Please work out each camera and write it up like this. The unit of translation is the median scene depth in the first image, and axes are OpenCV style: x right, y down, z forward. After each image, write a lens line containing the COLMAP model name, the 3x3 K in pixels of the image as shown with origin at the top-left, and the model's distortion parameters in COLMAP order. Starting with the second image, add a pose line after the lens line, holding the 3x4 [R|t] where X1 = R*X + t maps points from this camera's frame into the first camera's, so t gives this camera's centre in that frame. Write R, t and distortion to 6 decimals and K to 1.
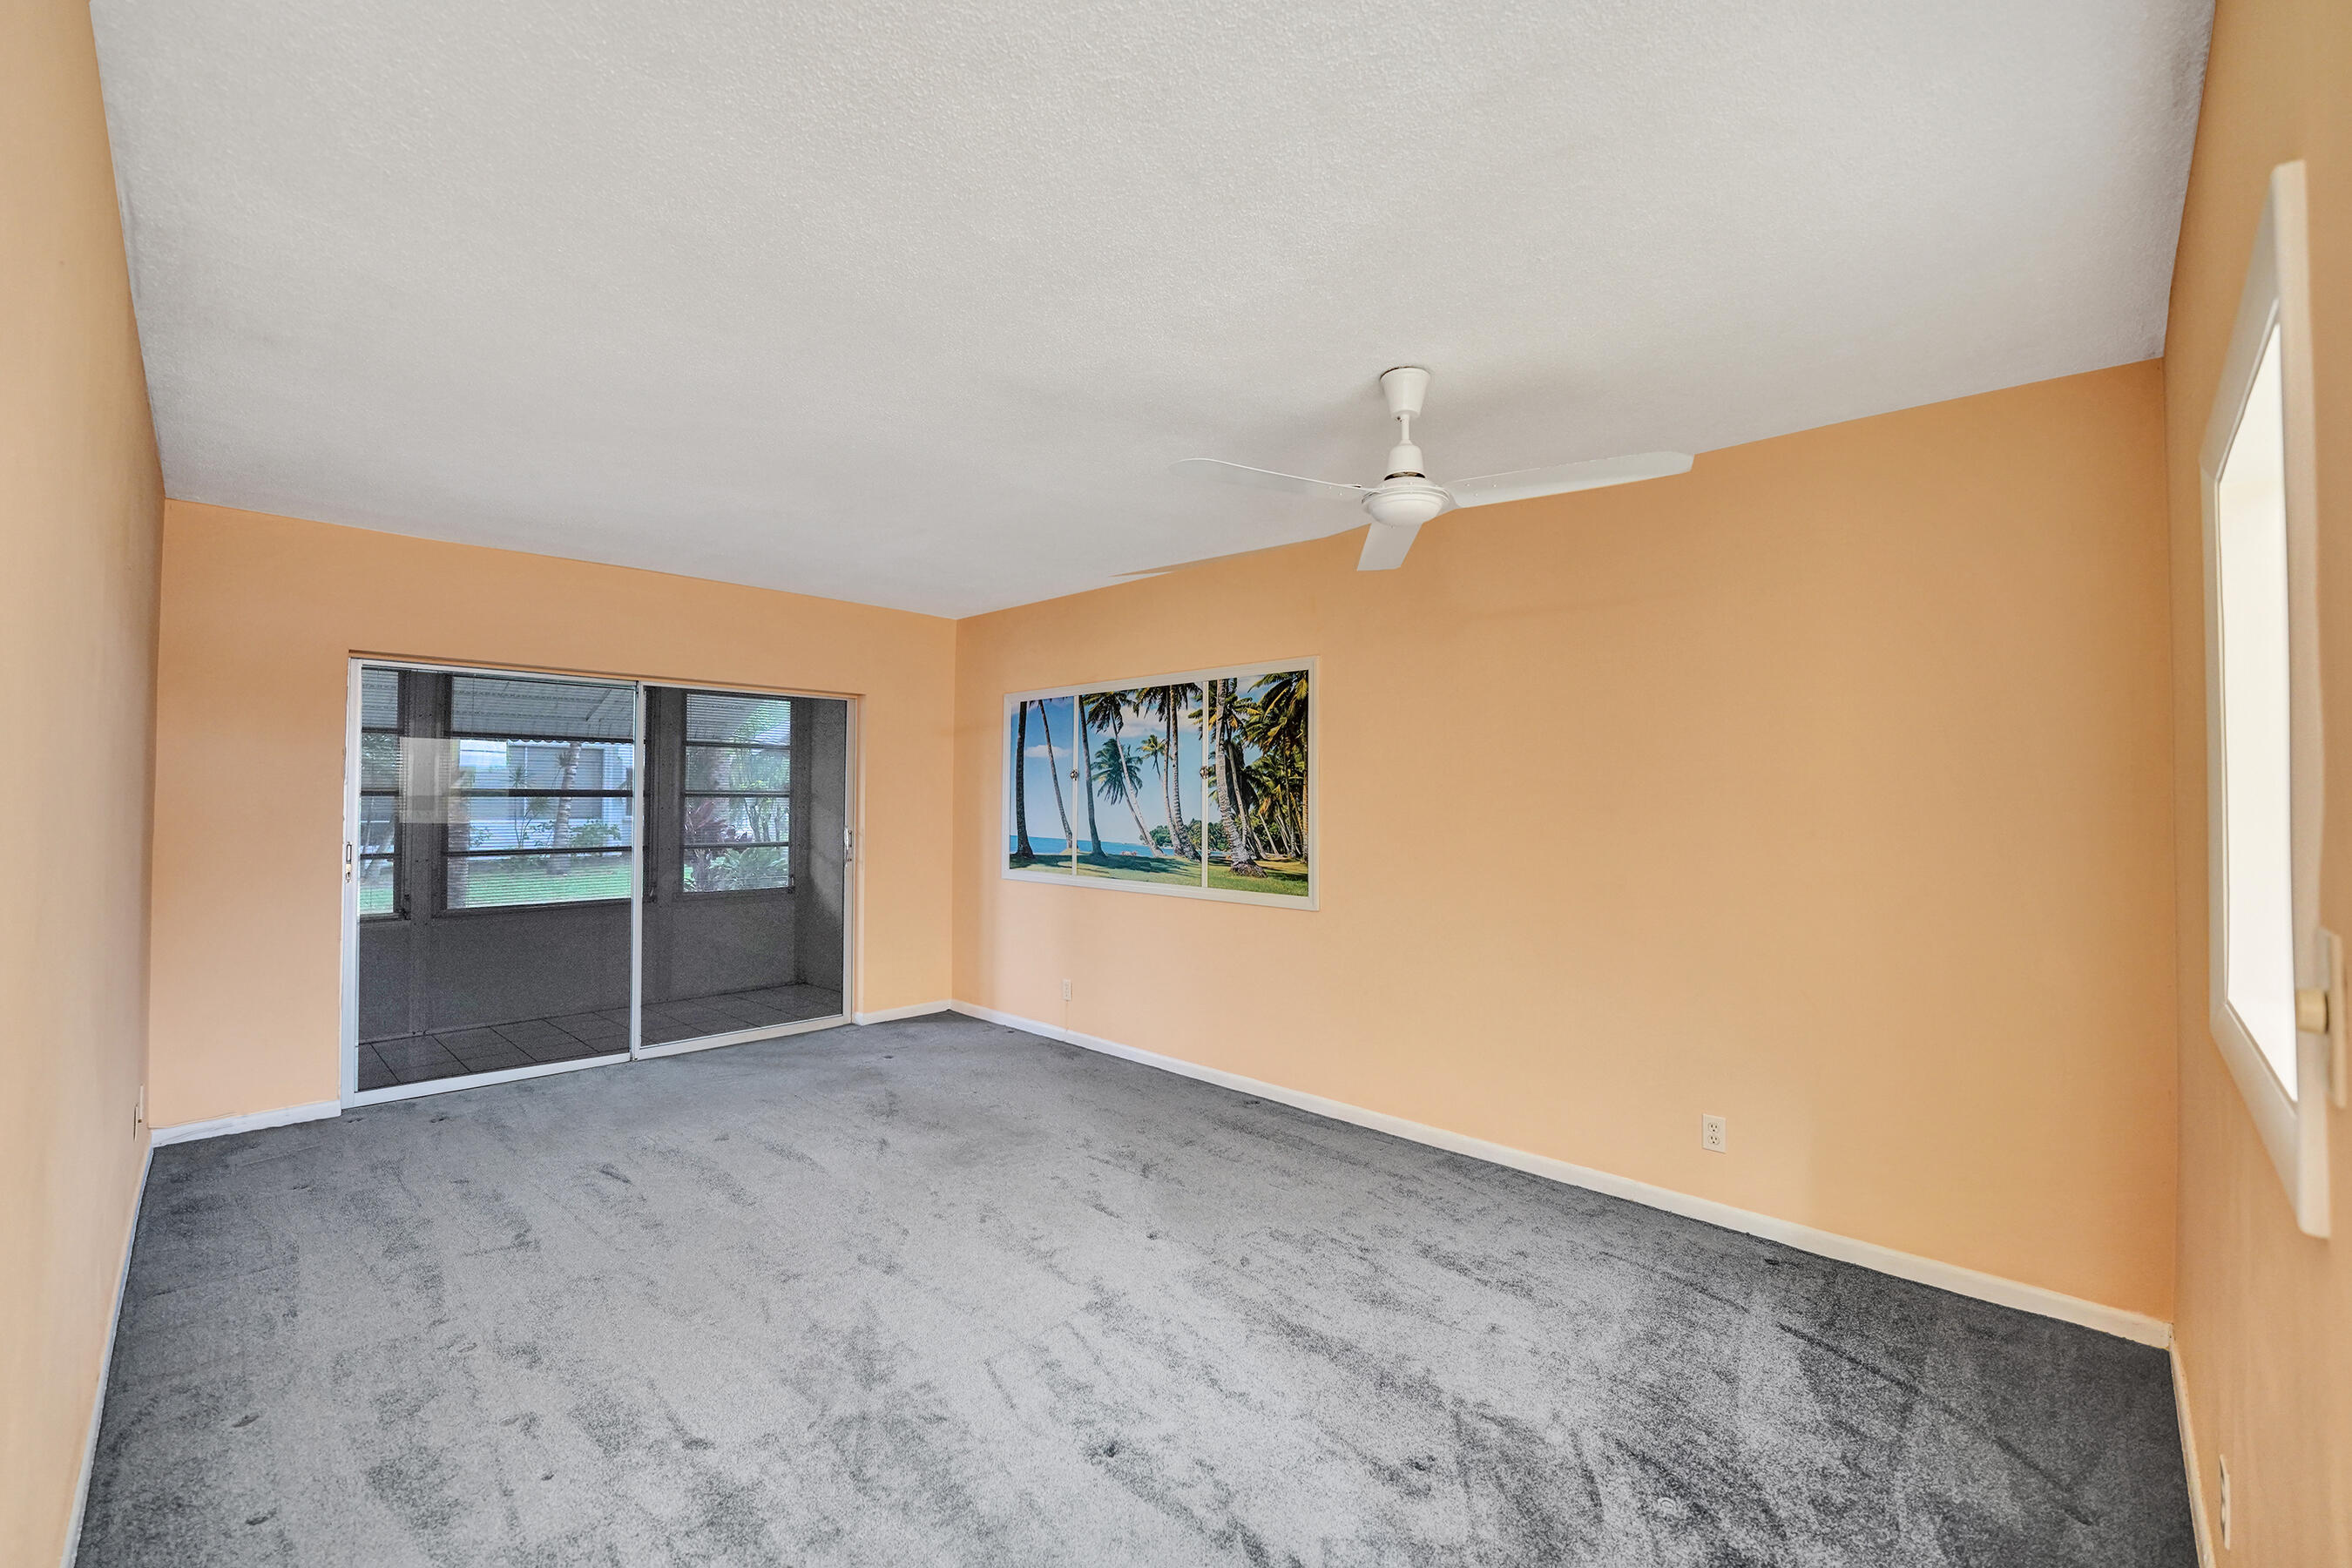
lens RADIAL K [[987.1, 0, 1175.3], [0, 987.1, 788.1], [0, 0, 1]] dist [-0.004202, 0.000930]
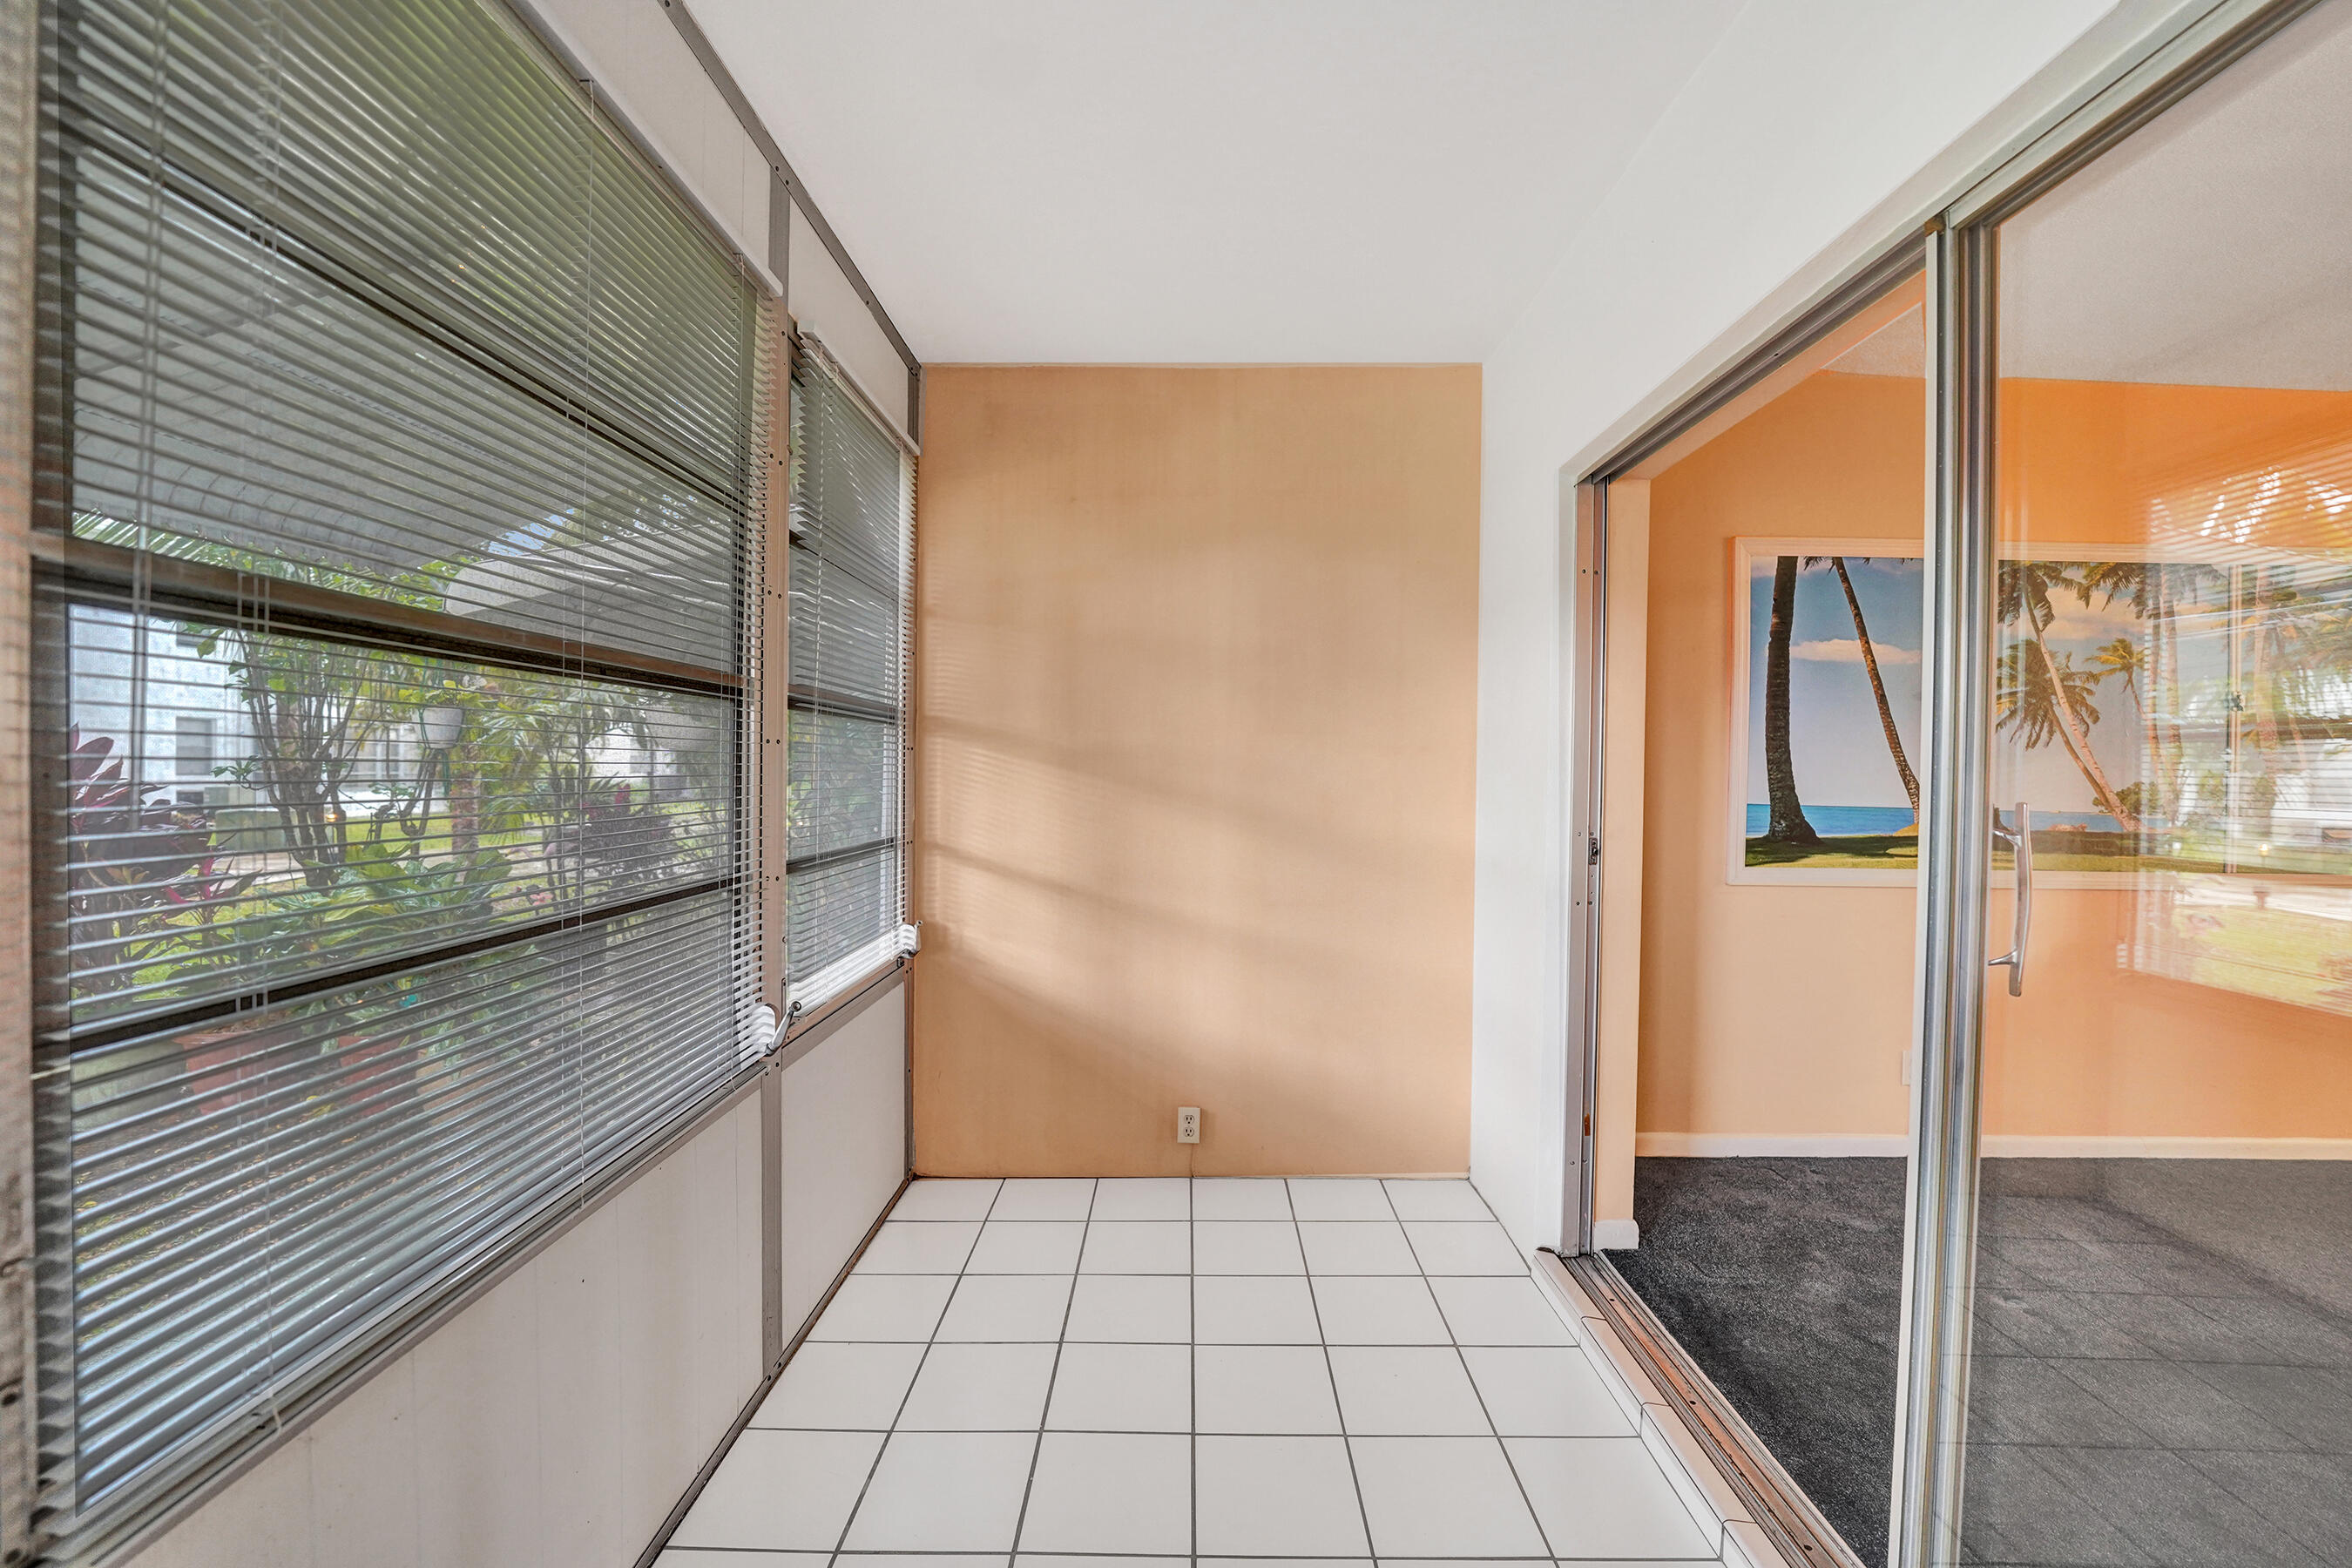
lens RADIAL K [[987.1, 0, 1185.1], [0, 987.1, 781.6], [0, 0, 1]] dist [-0.004202, 0.000930]
pose [[0.700446, -0.006723, 0.713674, -0.848674], [-0.020787, 0.999339, 0.029815, 0.029463], [-0.713403, -0.035719, 0.699844, 0.937616]]
